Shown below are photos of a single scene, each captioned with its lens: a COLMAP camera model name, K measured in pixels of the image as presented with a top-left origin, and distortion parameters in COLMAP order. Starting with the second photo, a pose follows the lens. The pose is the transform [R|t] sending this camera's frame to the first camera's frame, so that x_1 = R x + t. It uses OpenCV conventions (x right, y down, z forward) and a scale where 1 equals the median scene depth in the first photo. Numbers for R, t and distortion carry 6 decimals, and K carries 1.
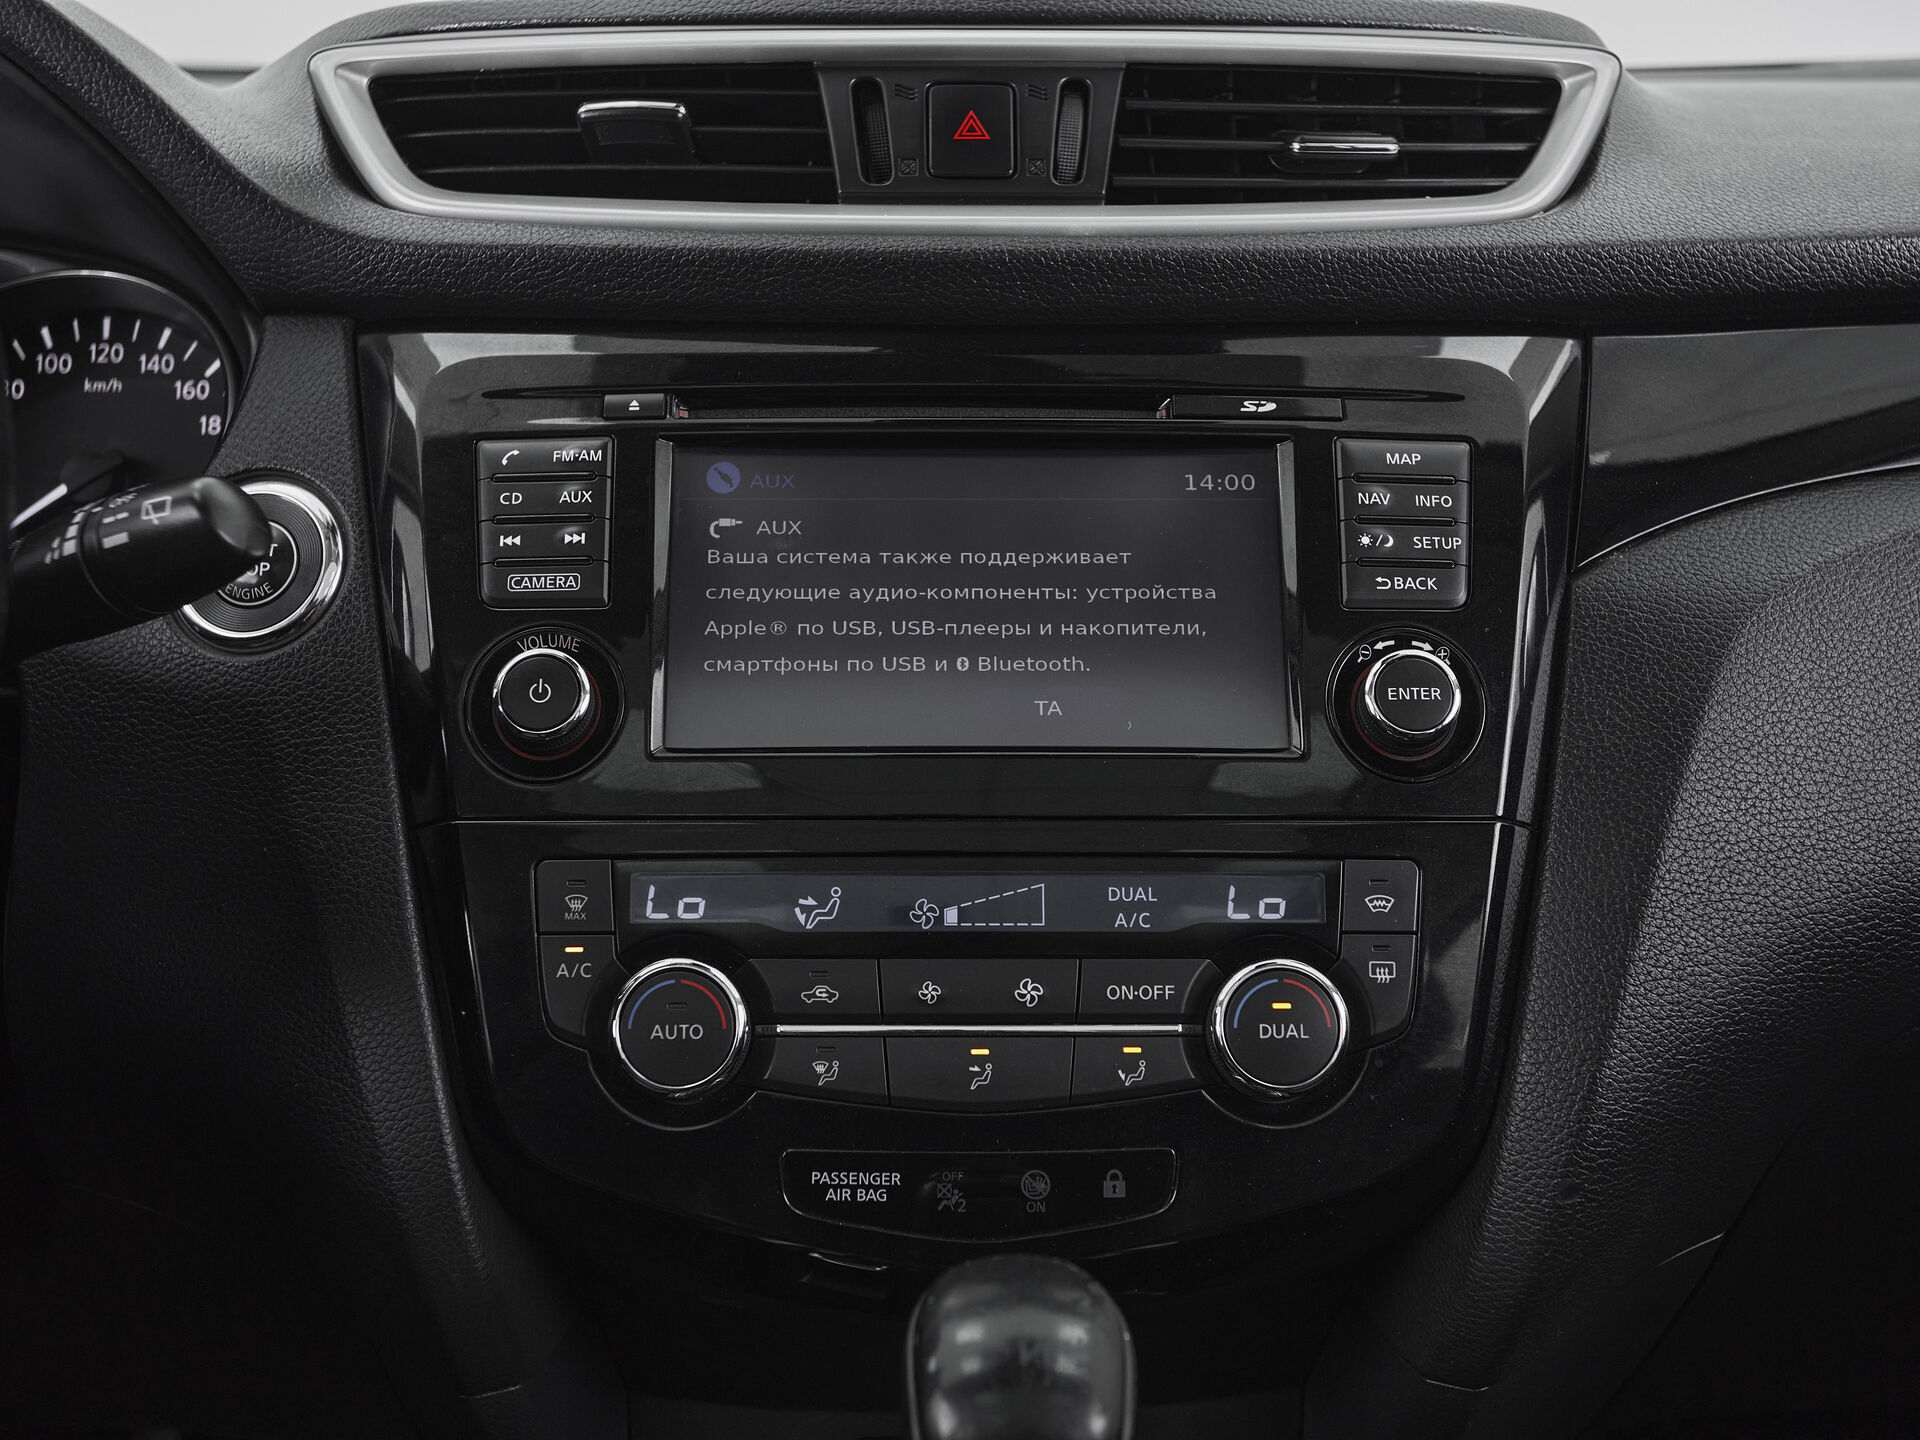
lens RADIAL K [[2319.7, 0, 952.2], [0, 2319.7, 715.4], [0, 0, 1]] dist [0.029368, 0.000000]
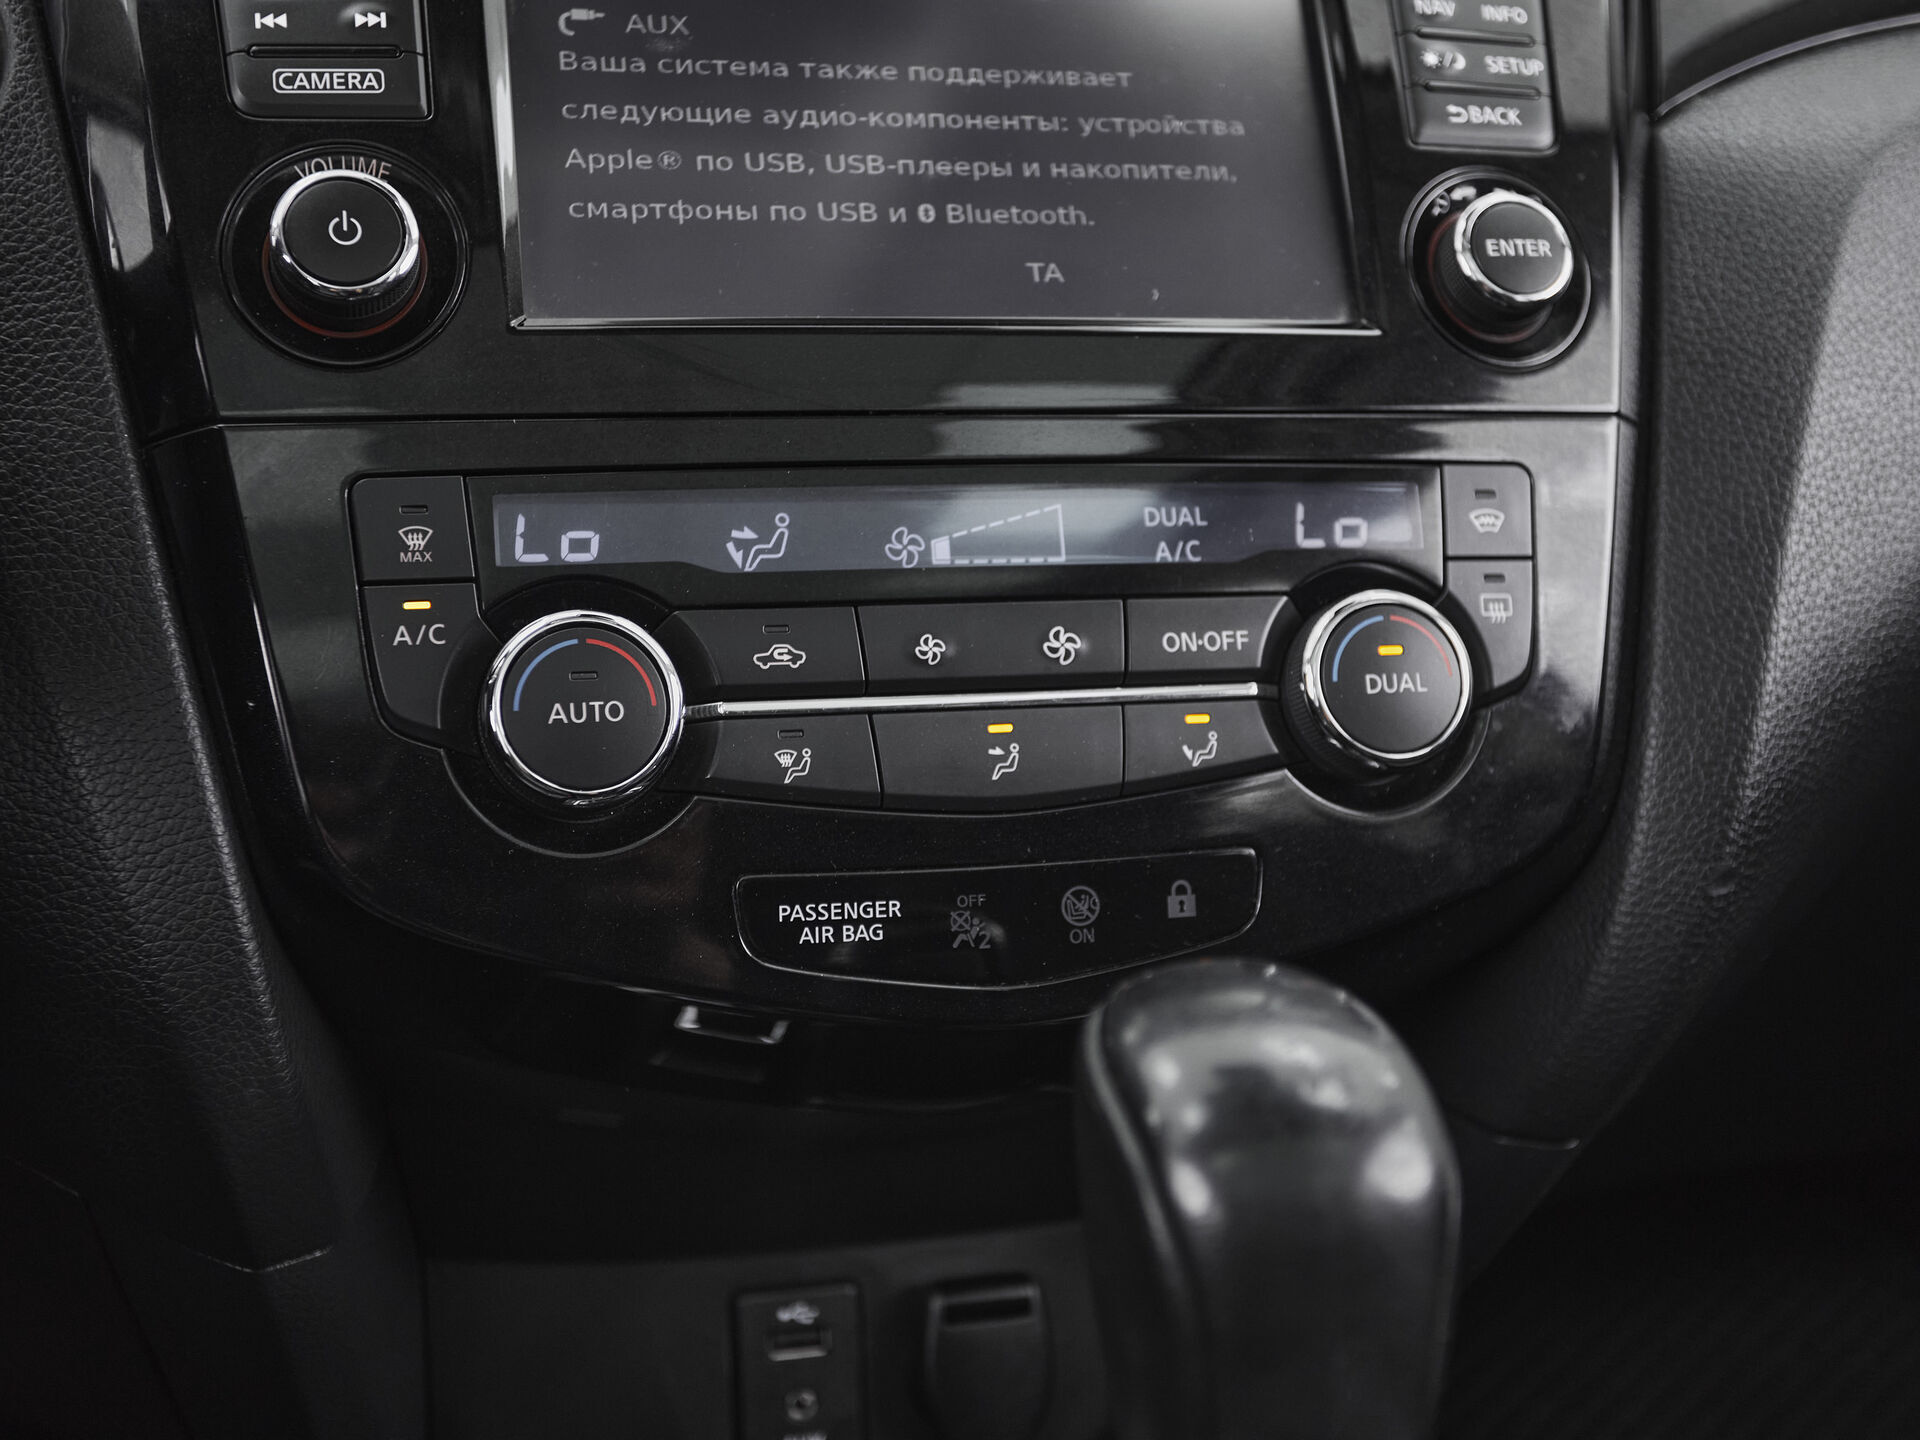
lens RADIAL K [[2319.7, 0, 947.9], [0, 2319.7, 713.6], [0, 0, 1]] dist [0.029368, 0.000000]
pose [[0.972321, -0.036874, 0.230720, -0.163732], [0.027052, 0.998594, 0.045590, 0.101962], [-0.232076, -0.038087, 0.971952, 0.285931]]
